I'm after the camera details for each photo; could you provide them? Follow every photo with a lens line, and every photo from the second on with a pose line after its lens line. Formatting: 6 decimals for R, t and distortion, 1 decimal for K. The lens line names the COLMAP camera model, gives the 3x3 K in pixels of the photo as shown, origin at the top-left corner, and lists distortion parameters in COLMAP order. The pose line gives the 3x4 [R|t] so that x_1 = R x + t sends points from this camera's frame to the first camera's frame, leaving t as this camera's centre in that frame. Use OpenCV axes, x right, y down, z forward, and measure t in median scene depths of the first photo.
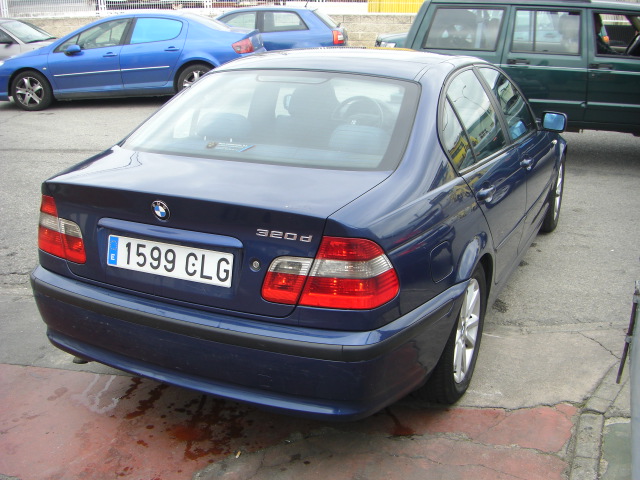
lens RADIAL K [[728.5, 0, 316.8], [0, 728.5, 246.4], [0, 0, 1]] dist [-0.169077, 0.000000]
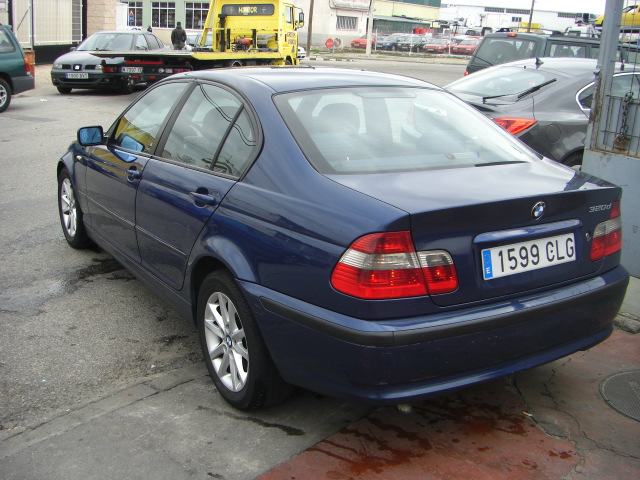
lens RADIAL K [[728.5, 0, 313.6], [0, 728.5, 242.8], [0, 0, 1]] dist [-0.169077, 0.000000]
pose [[0.527083, -0.209334, 0.823628, -1.296969], [0.238798, 0.966619, 0.092857, -0.183679], [-0.815573, 0.147737, 0.559477, 0.656146]]
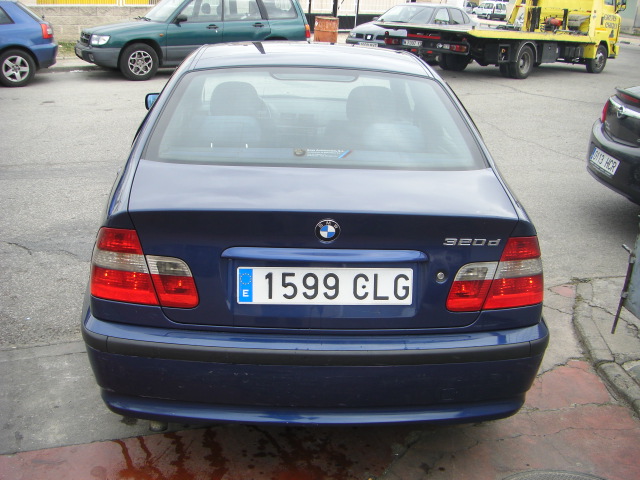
lens RADIAL K [[728.5, 0, 319.0], [0, 728.5, 245.3], [0, 0, 1]] dist [-0.169077, 0.000000]
pose [[0.871504, -0.120003, 0.475479, -0.630599], [0.114171, 0.992604, 0.041252, -0.068067], [-0.476913, 0.018334, 0.878759, 0.230175]]
